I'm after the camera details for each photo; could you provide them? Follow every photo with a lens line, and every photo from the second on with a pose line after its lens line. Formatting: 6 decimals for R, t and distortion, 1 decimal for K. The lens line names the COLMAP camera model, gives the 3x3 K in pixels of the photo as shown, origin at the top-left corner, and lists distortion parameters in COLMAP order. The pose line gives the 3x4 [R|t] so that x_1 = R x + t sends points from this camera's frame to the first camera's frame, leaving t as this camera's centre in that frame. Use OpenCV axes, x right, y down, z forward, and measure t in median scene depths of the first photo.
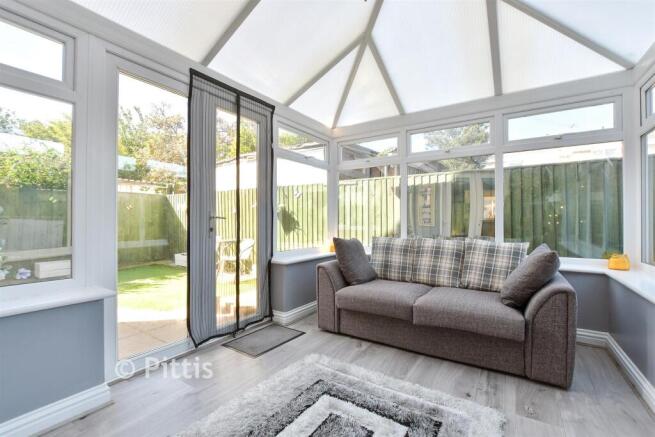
lens RADIAL K [[288.6, 0, 325.4], [0, 288.6, 216.7], [0, 0, 1]] dist [-0.005455, -0.000409]
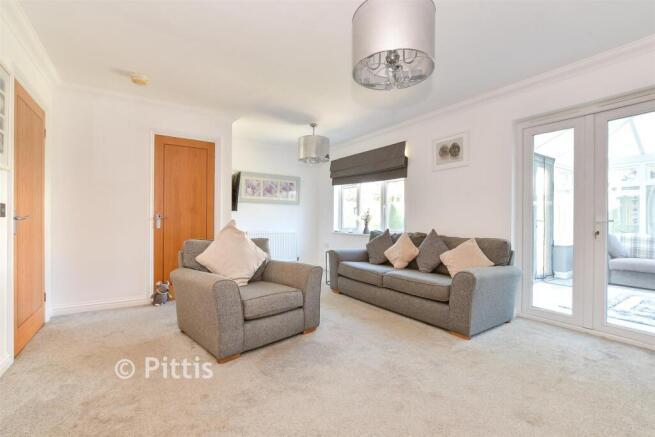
lens RADIAL K [[288.6, 0, 329.5], [0, 288.6, 220.3], [0, 0, 1]] dist [-0.005455, -0.000409]
pose [[0.922197, 0.008893, -0.386617, -0.795347], [-0.007242, 0.999957, 0.005726, 0.001598], [0.386652, -0.002481, 0.922223, -1.235468]]
